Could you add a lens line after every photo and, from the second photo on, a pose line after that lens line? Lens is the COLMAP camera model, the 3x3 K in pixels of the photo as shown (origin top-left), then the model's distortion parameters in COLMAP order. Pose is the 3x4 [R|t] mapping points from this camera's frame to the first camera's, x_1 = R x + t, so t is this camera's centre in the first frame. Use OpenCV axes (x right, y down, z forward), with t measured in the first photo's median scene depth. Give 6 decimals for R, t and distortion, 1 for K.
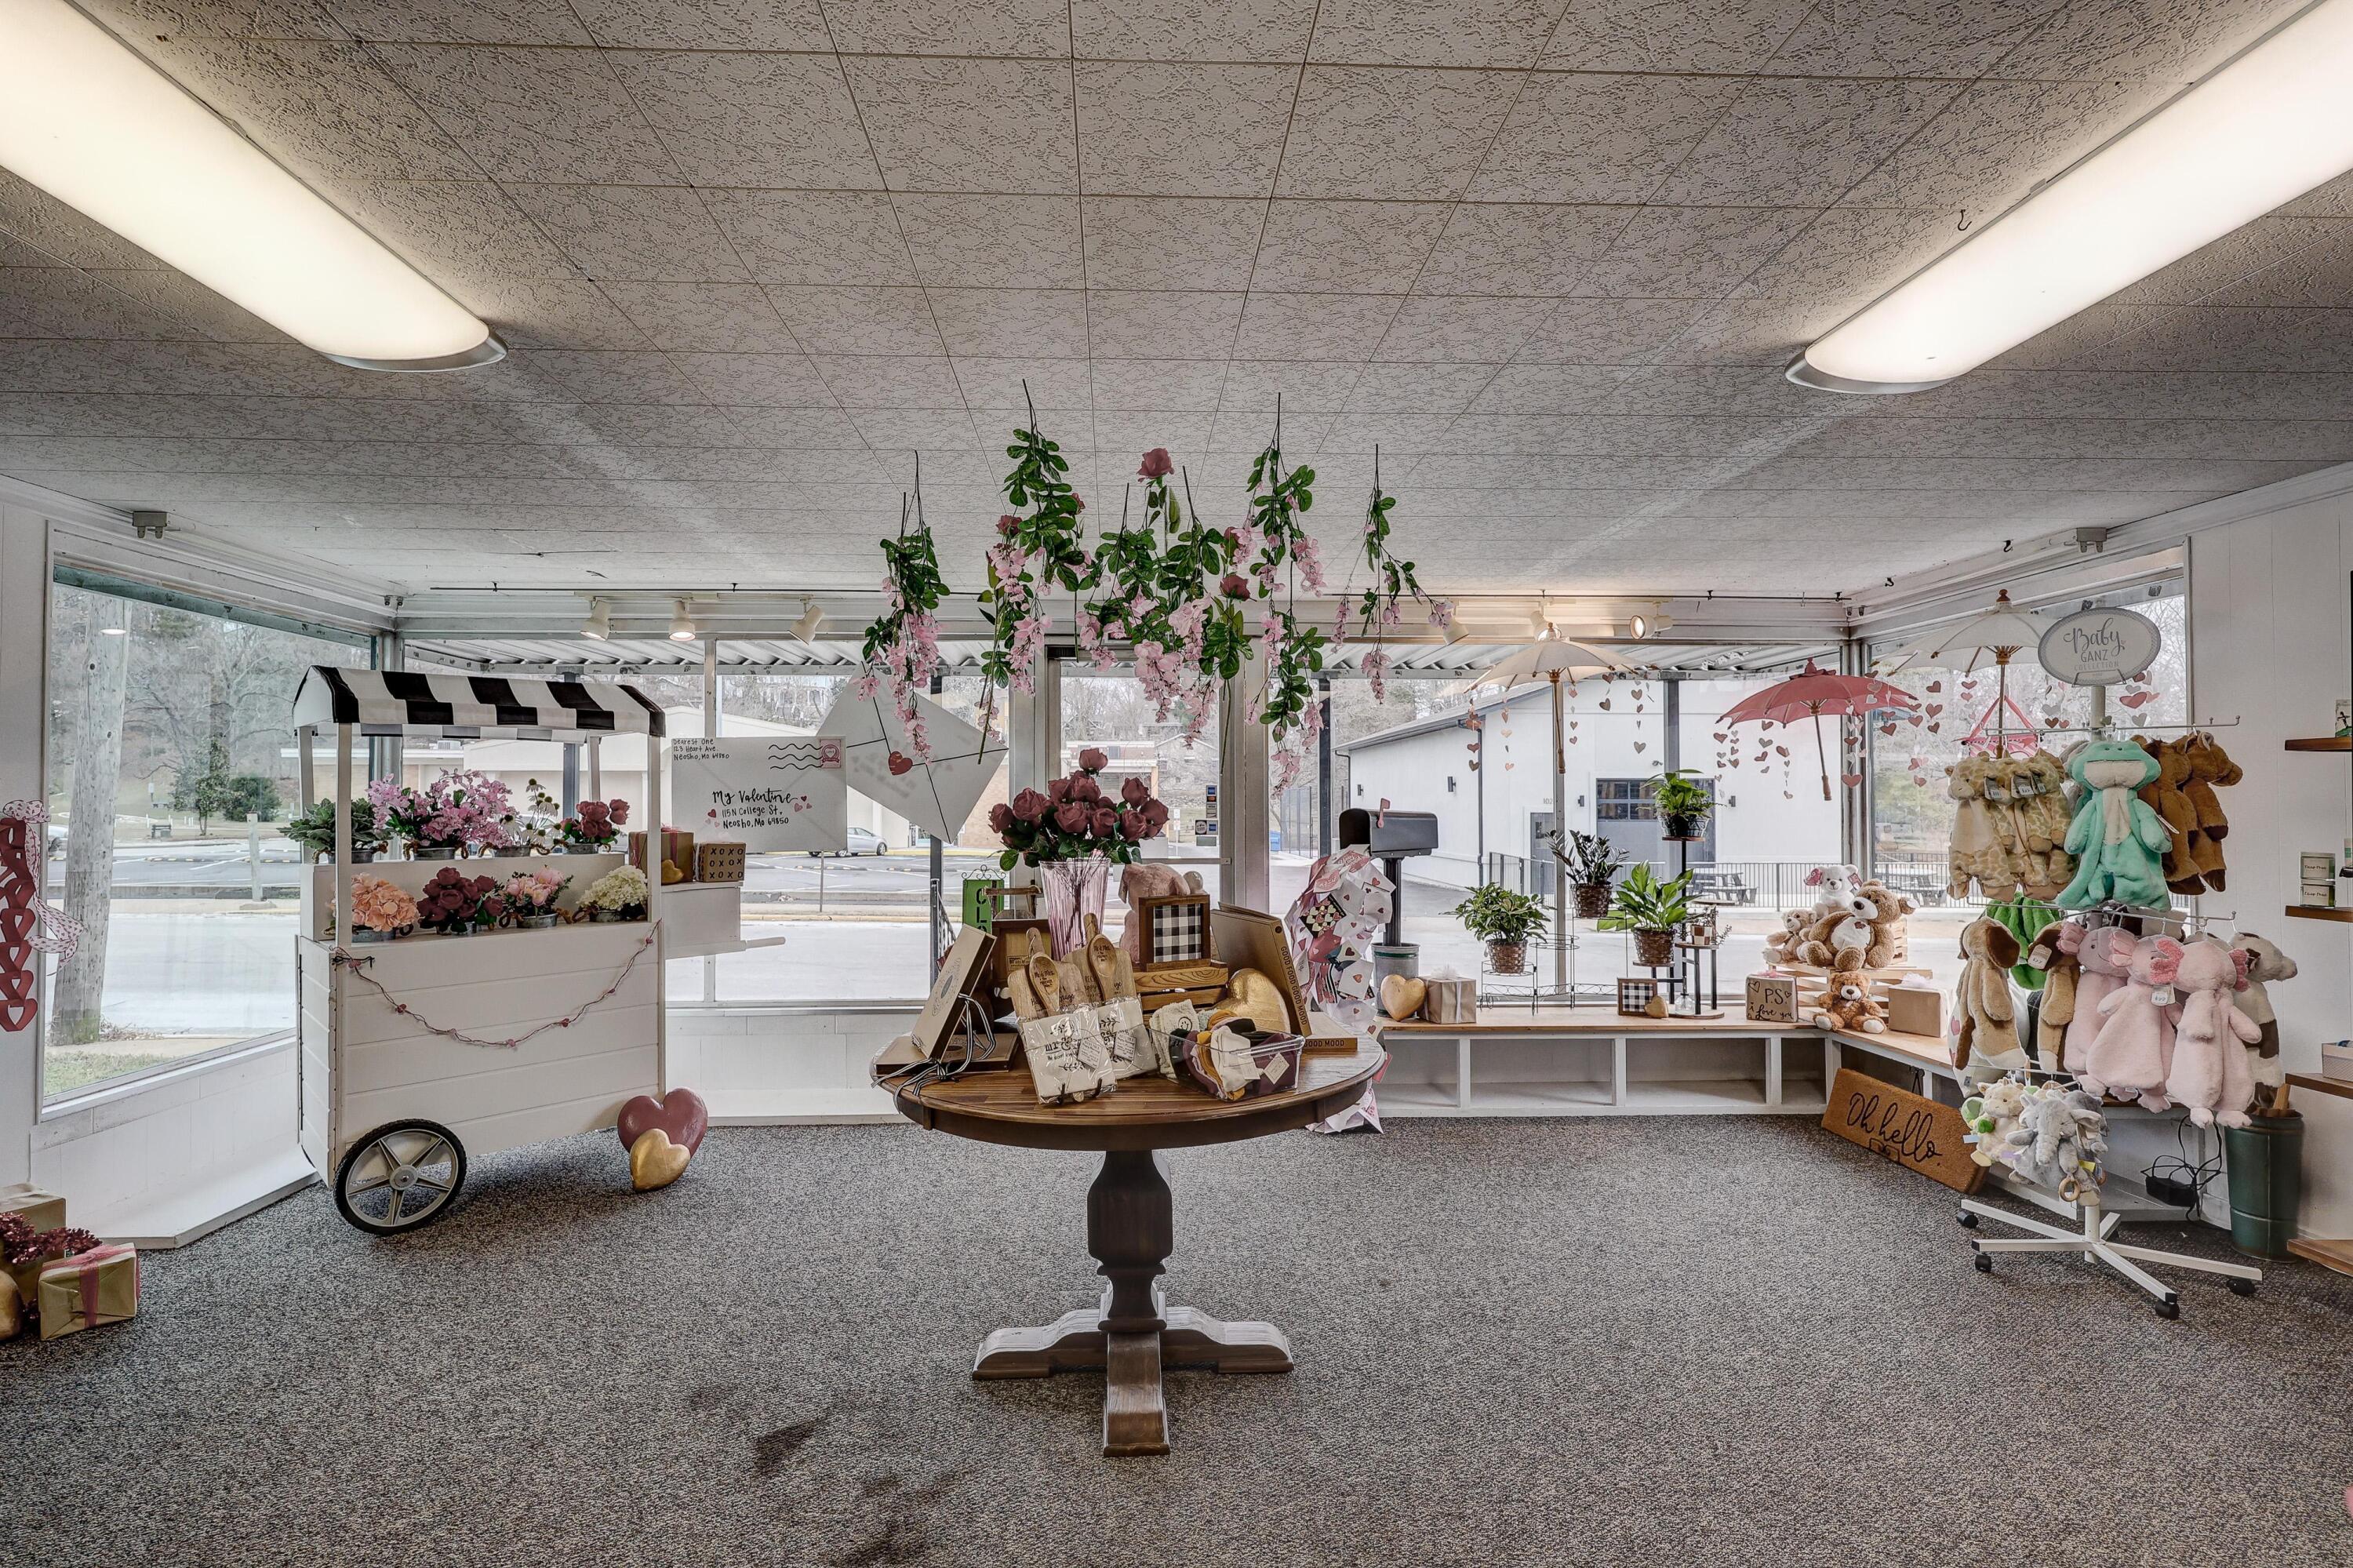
lens RADIAL K [[1055.5, 0, 1109.2], [0, 1055.5, 787.3], [0, 0, 1]] dist [0.001974, -0.000317]
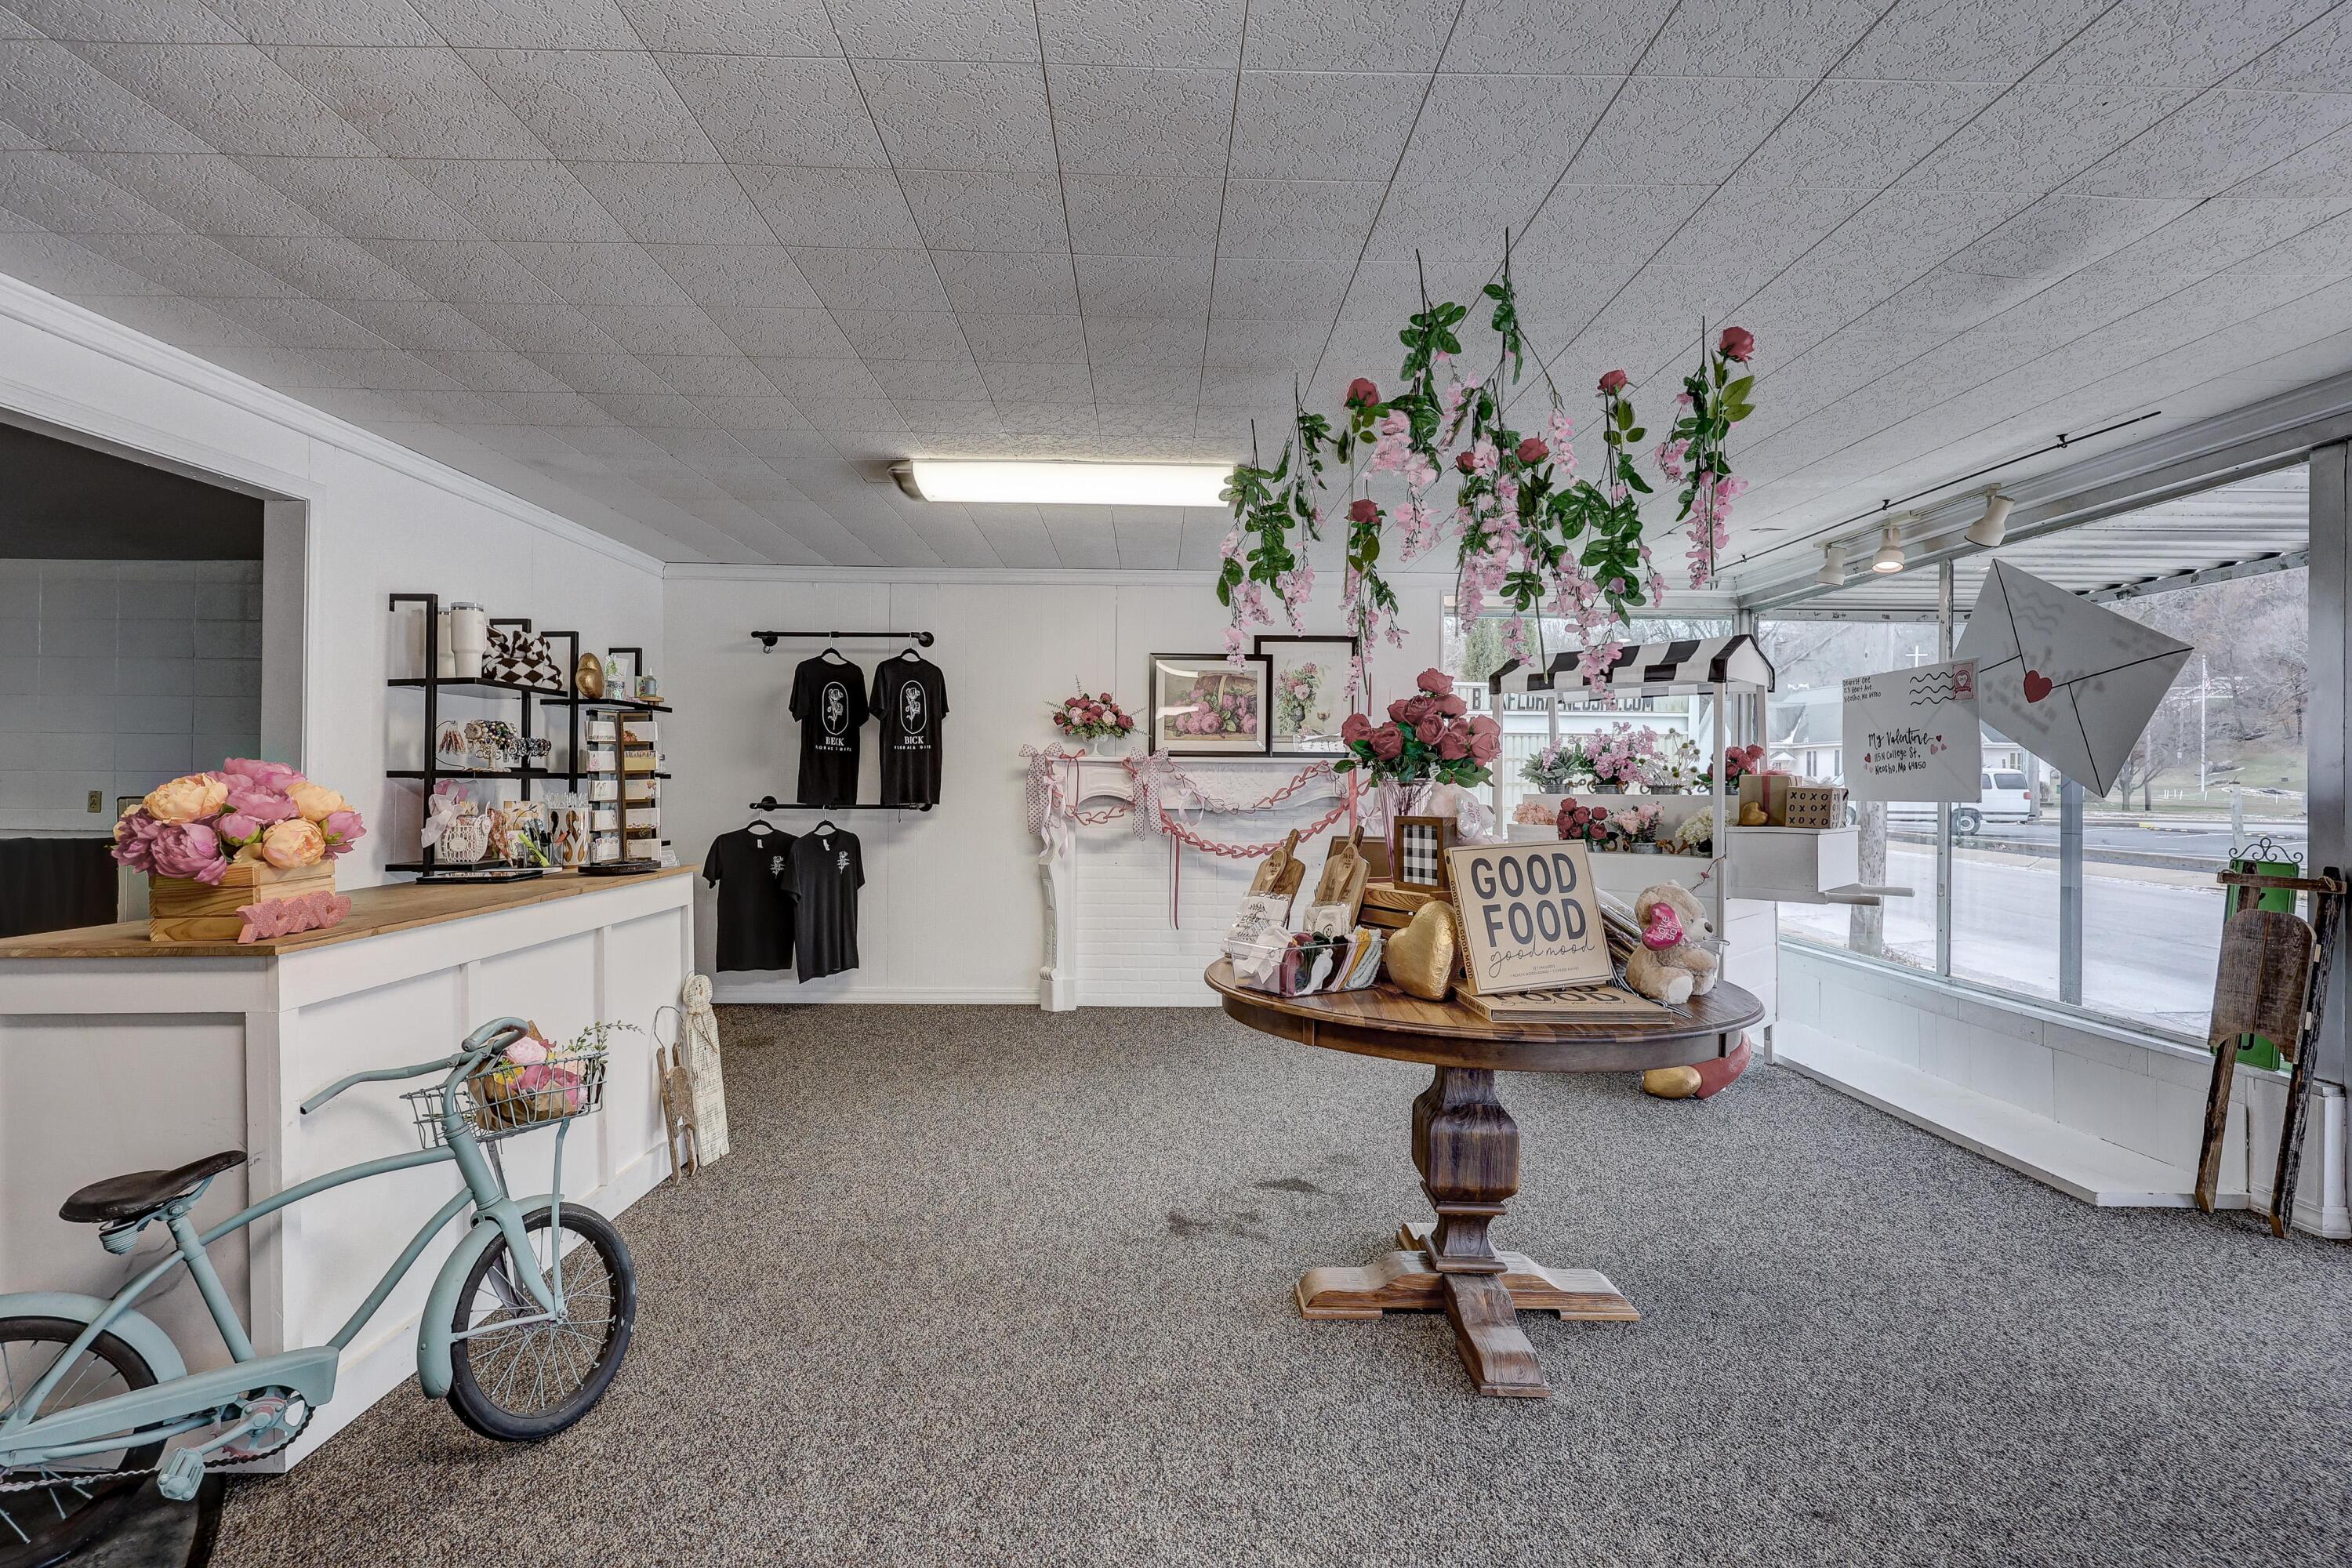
lens RADIAL K [[1042.4, 0, 1200.1], [0, 1042.4, 771.2], [0, 0, 1]] dist [0.001901, -0.000326]
pose [[0.039108, -0.003250, -0.999230, 0.626512], [0.012344, 0.999920, -0.002769, 0.039061], [0.999159, -0.012226, 0.039145, 0.478000]]
